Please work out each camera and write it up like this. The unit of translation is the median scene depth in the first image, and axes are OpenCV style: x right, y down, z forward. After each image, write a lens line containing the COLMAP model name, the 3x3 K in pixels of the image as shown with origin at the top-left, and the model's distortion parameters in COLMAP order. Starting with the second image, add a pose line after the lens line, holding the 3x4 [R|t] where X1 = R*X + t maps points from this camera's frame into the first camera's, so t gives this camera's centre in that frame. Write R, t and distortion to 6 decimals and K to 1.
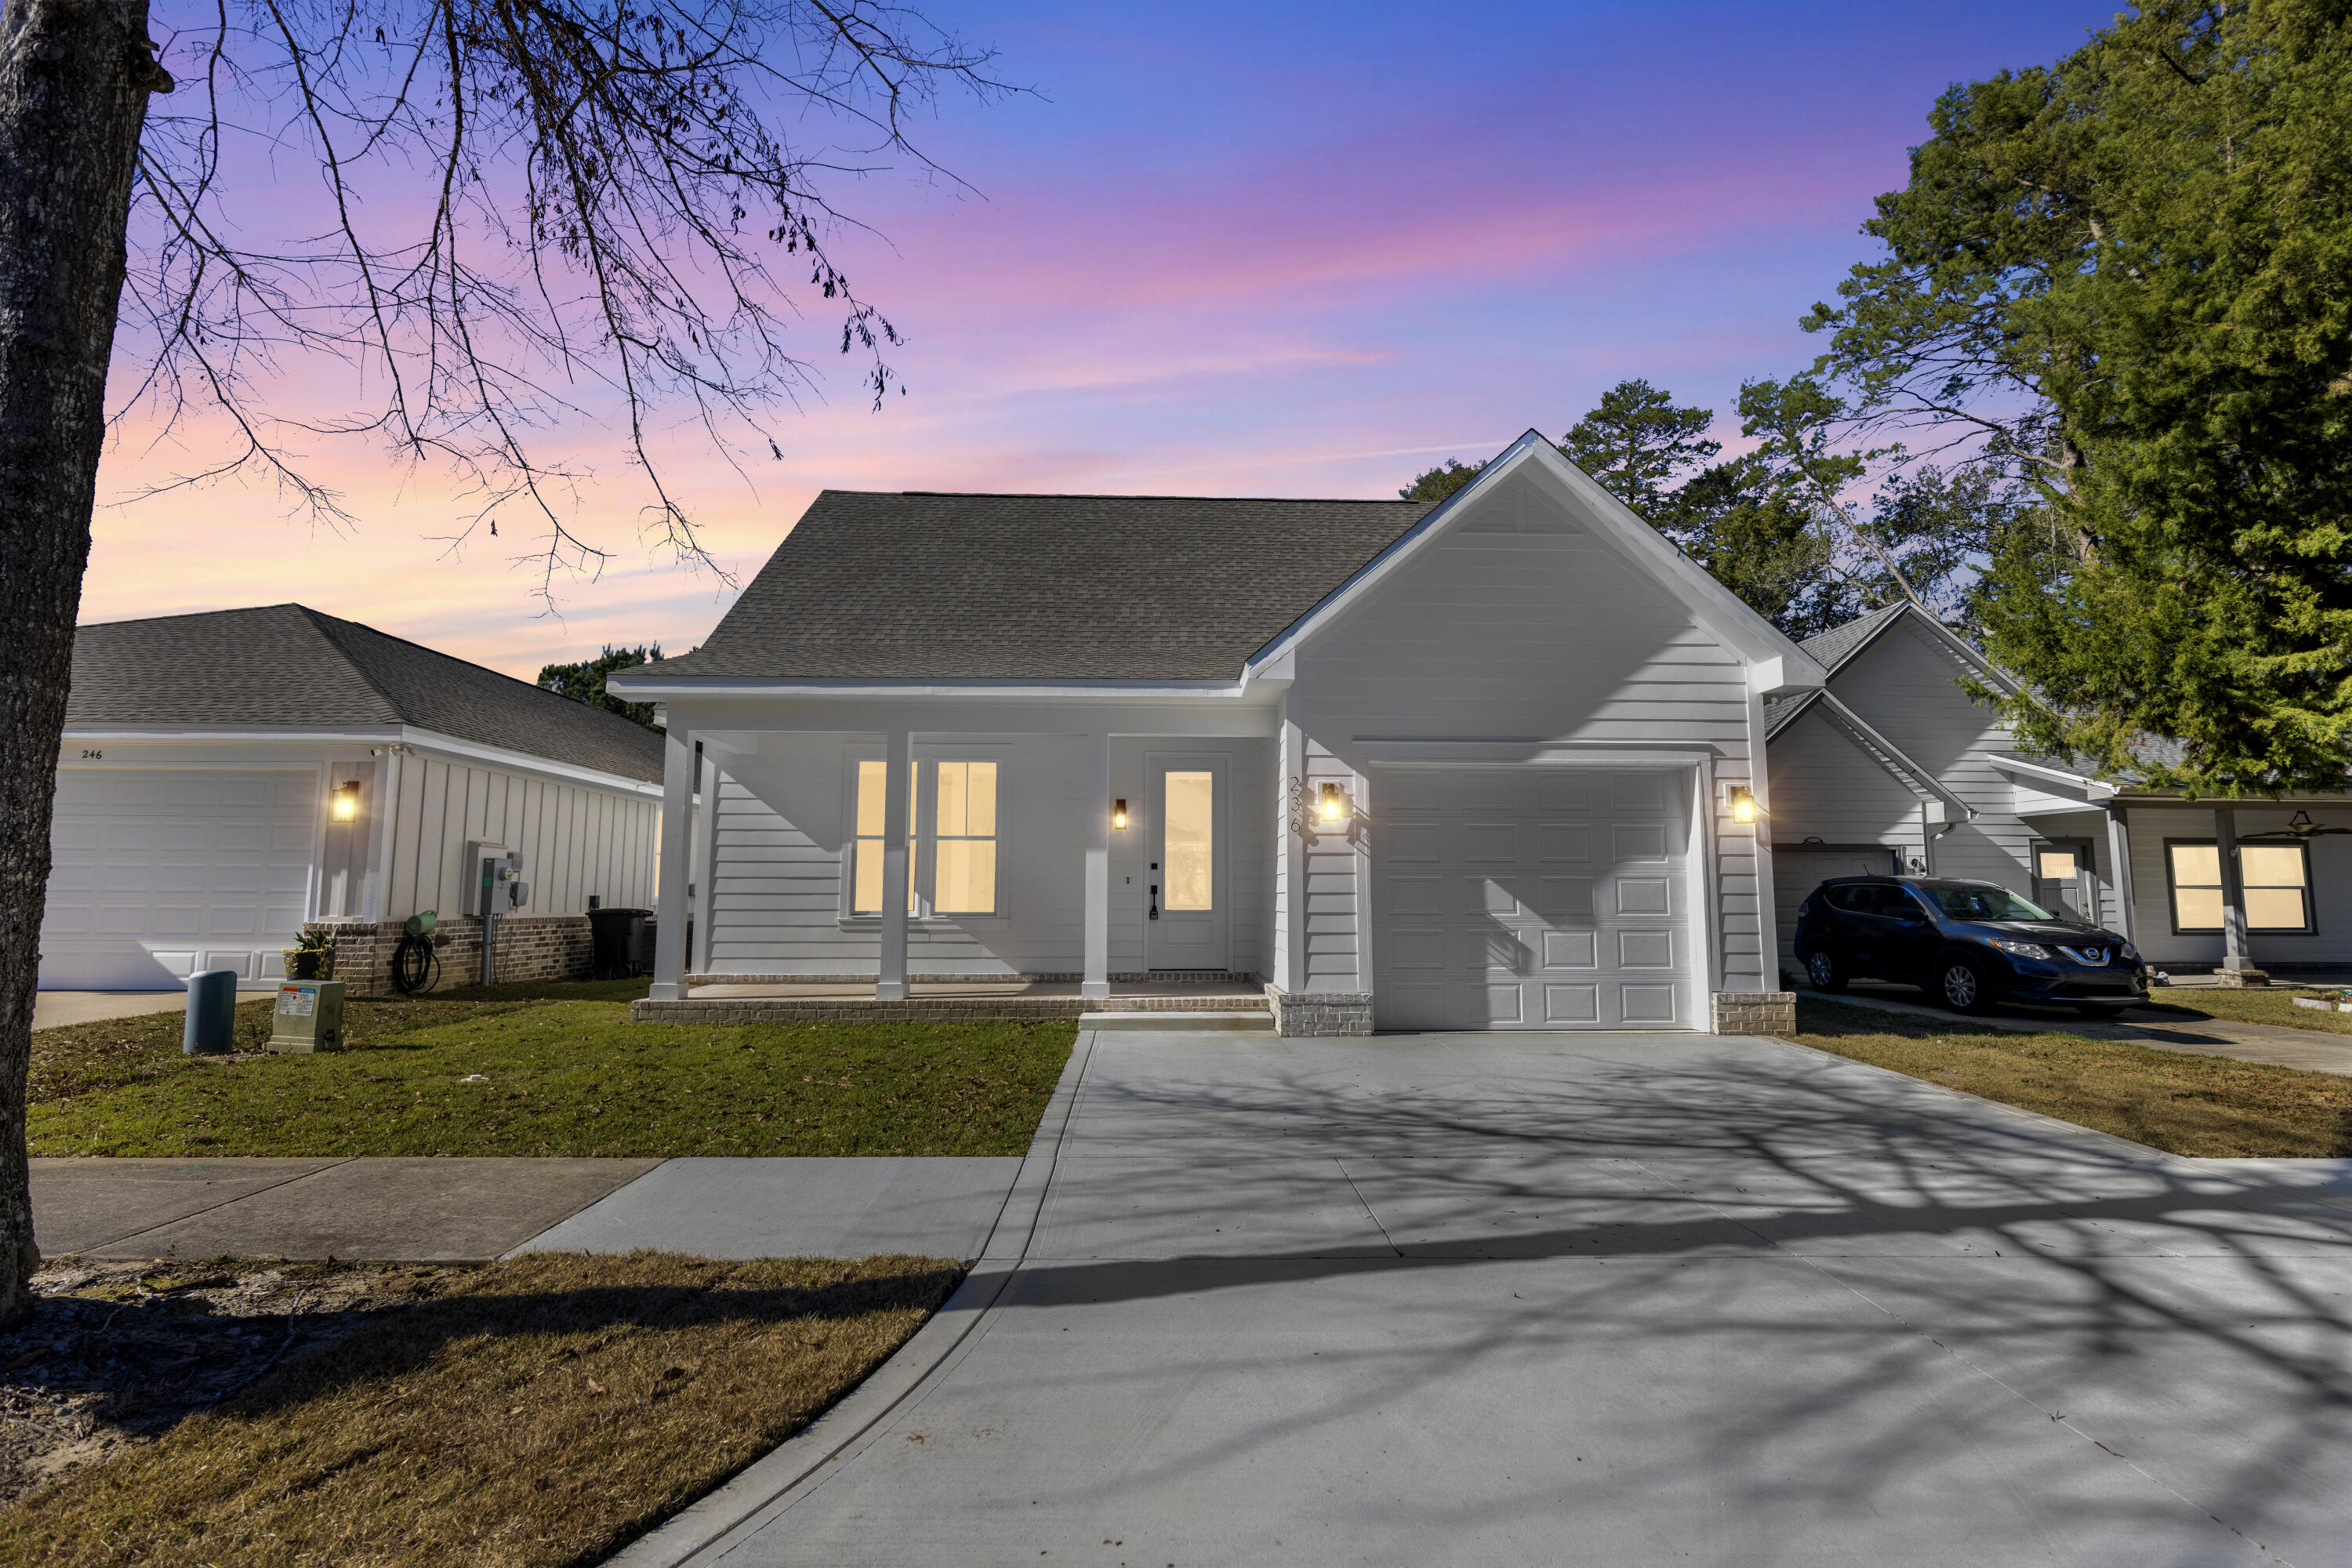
lens RADIAL K [[1080.8, 0, 1194.0], [0, 1080.8, 781.0], [0, 0, 1]] dist [-0.002886, 0.000051]
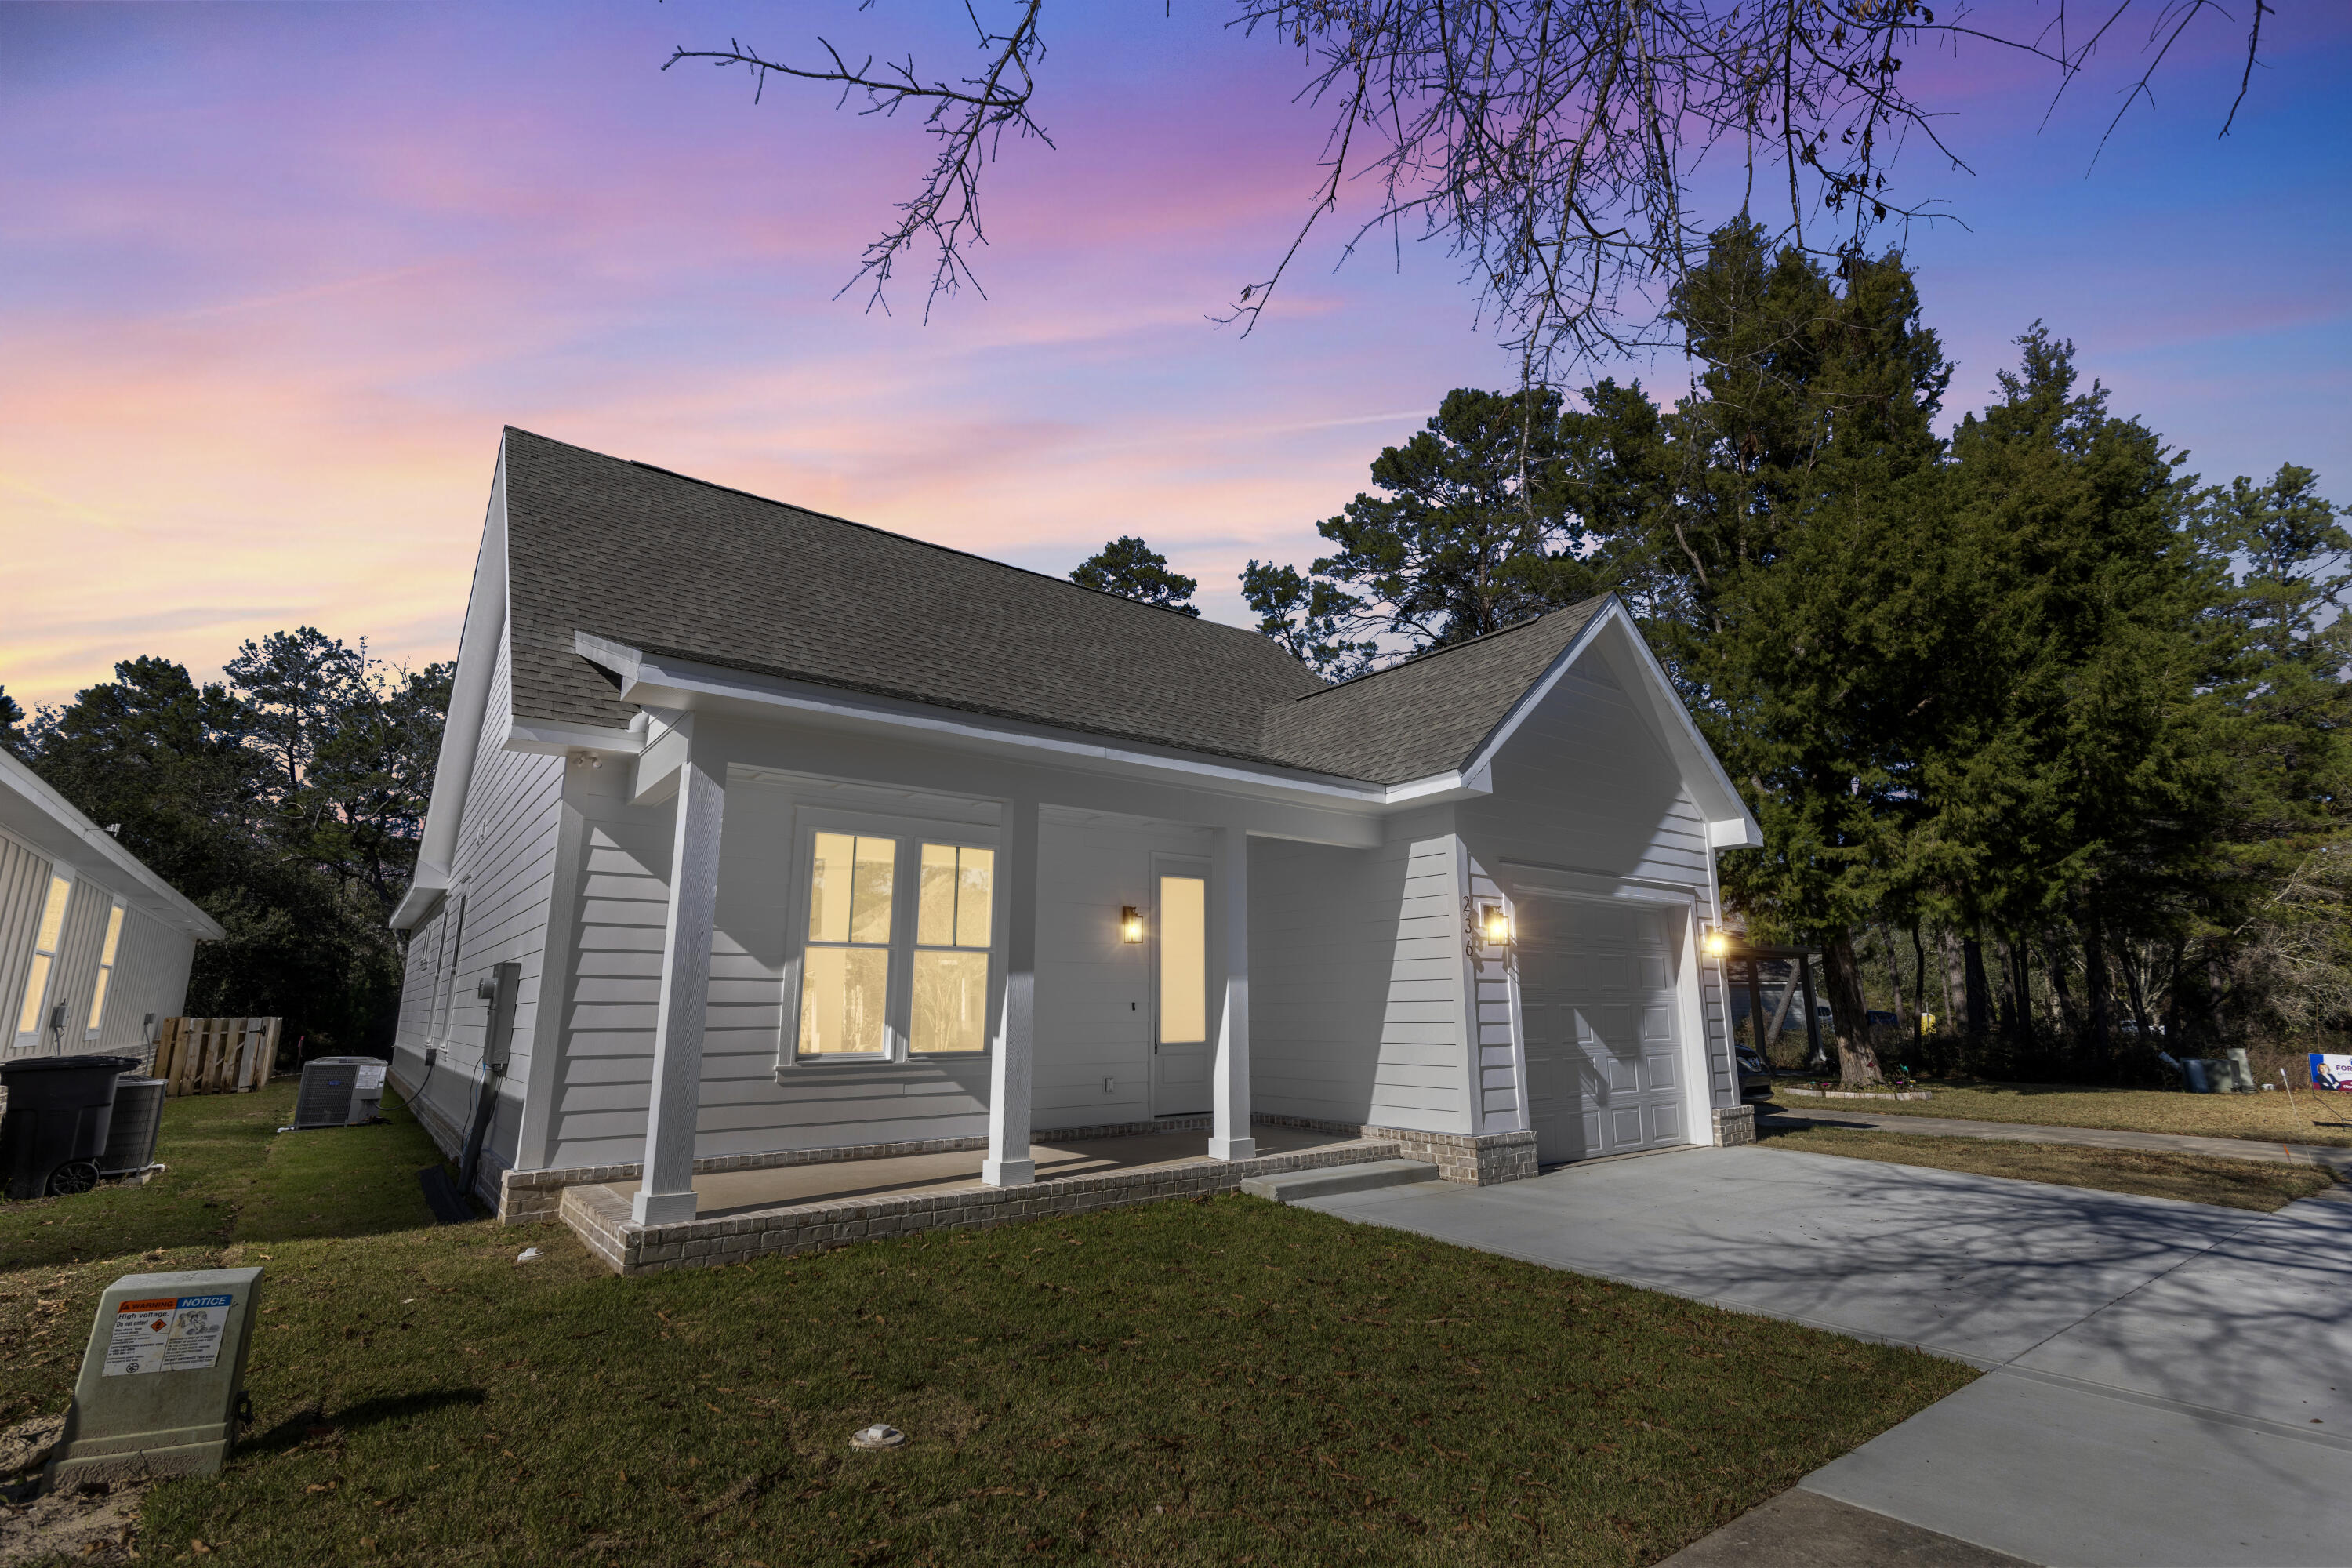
lens RADIAL K [[1080.8, 0, 1194.0], [0, 1080.8, 781.0], [0, 0, 1]] dist [-0.002886, 0.000051]
pose [[0.813264, 0.117229, 0.569964, -0.620657], [-0.057494, 0.990892, -0.121768, 0.023674], [-0.579047, 0.066260, 0.812597, 0.357816]]
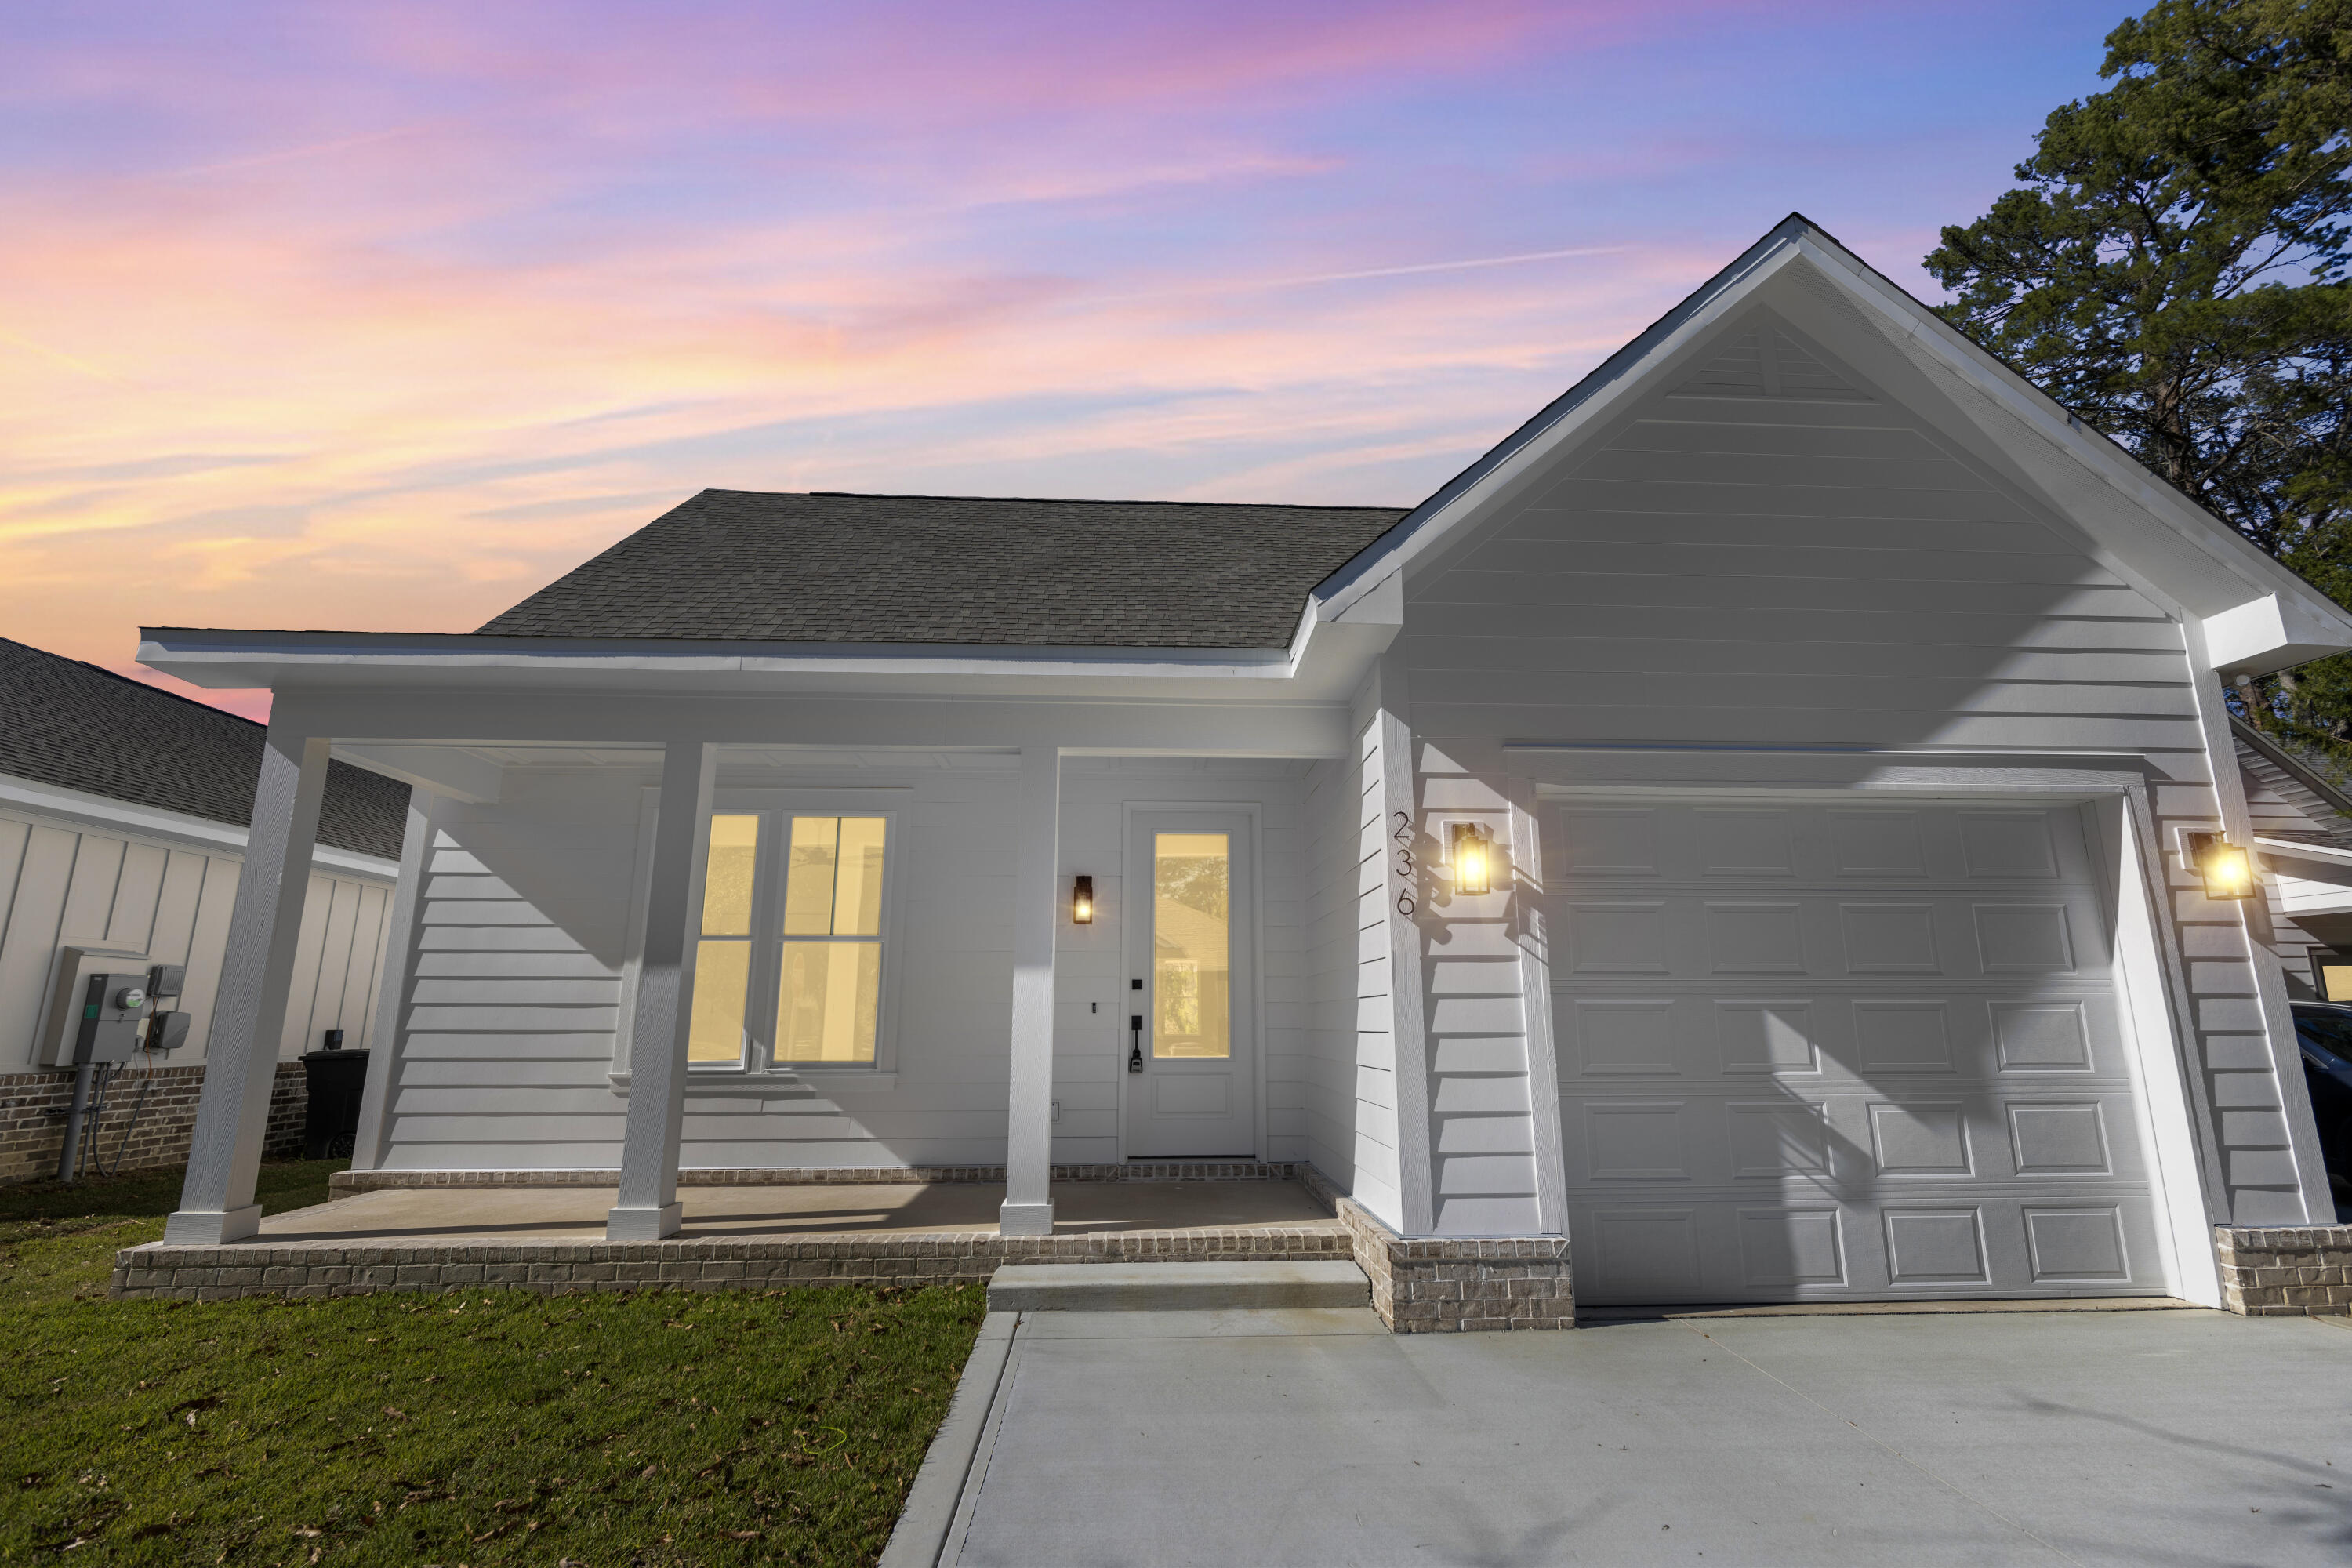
lens RADIAL K [[1080.8, 0, 1194.0], [0, 1080.8, 781.0], [0, 0, 1]] dist [-0.002886, 0.000051]
pose [[0.999862, 0.001075, 0.016558, -0.017673], [0.000775, 0.993782, -0.111344, 0.038873], [-0.016575, 0.111342, 0.993644, 0.452074]]
